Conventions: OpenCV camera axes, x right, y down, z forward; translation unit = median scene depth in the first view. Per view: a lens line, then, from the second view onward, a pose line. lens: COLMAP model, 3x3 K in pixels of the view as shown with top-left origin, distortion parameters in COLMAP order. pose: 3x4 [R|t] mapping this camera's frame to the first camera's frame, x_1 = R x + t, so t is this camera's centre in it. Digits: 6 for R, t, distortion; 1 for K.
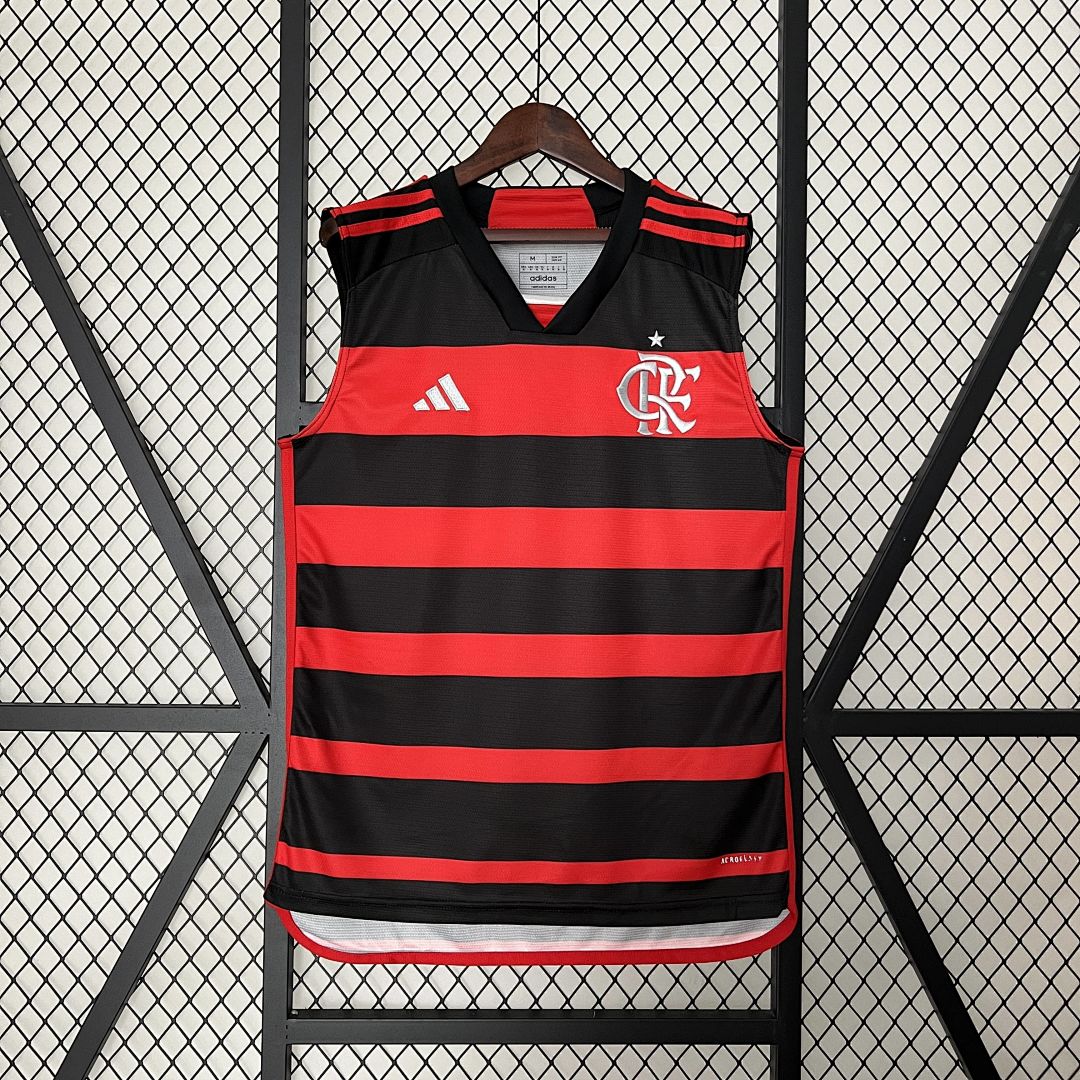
lens RADIAL K [[1059.0, 0, 537.7], [0, 1059.0, 539.7], [0, 0, 1]] dist [0.088059, -0.068660]
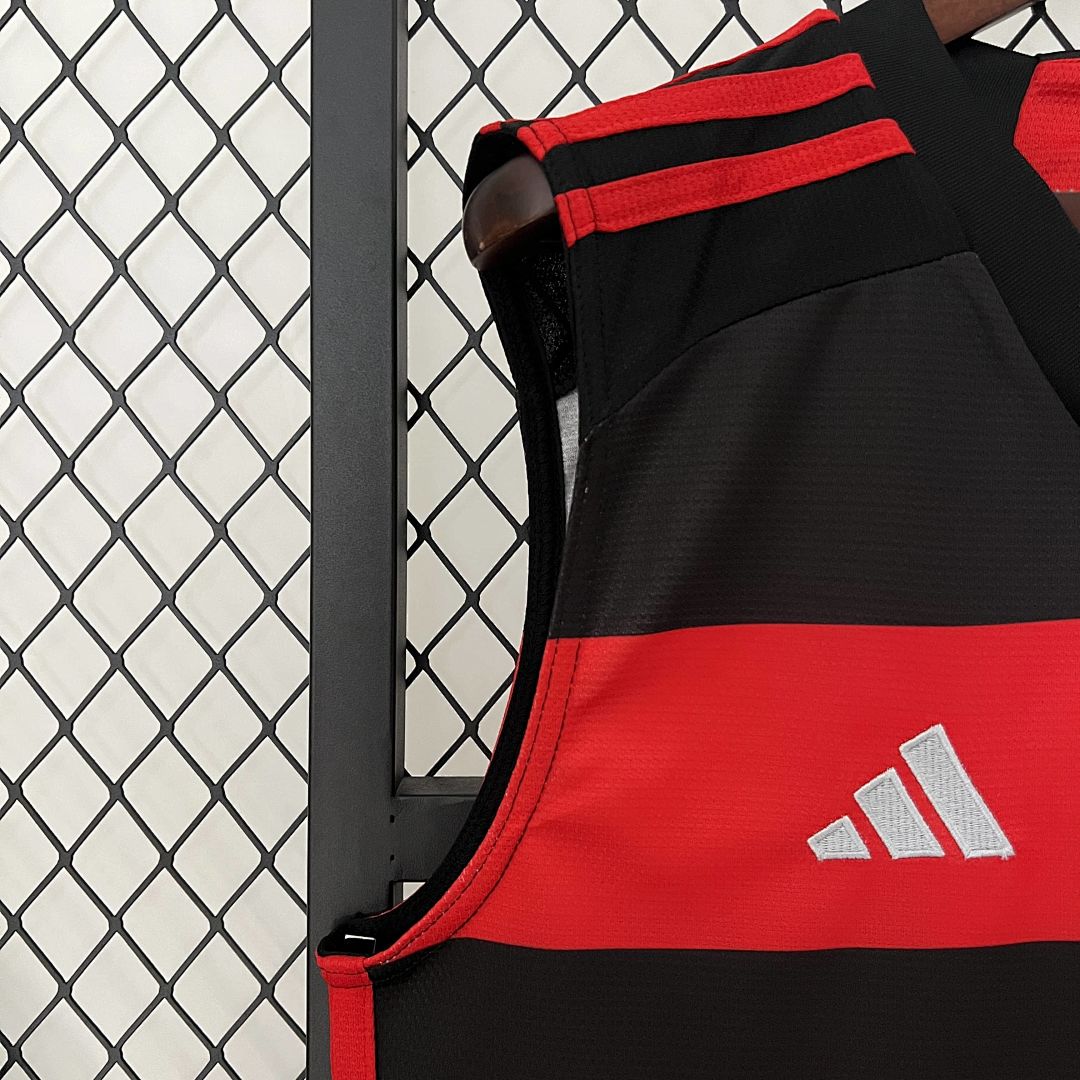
lens RADIAL K [[1059.0, 0, 542.4], [0, 1059.0, 532.8], [0, 0, 1]] dist [0.088059, -0.068660]
pose [[0.999978, -0.006587, -0.000509, -0.177290], [0.006597, 0.999654, 0.025448, -0.204277], [0.000341, -0.025451, 0.999676, 0.694326]]
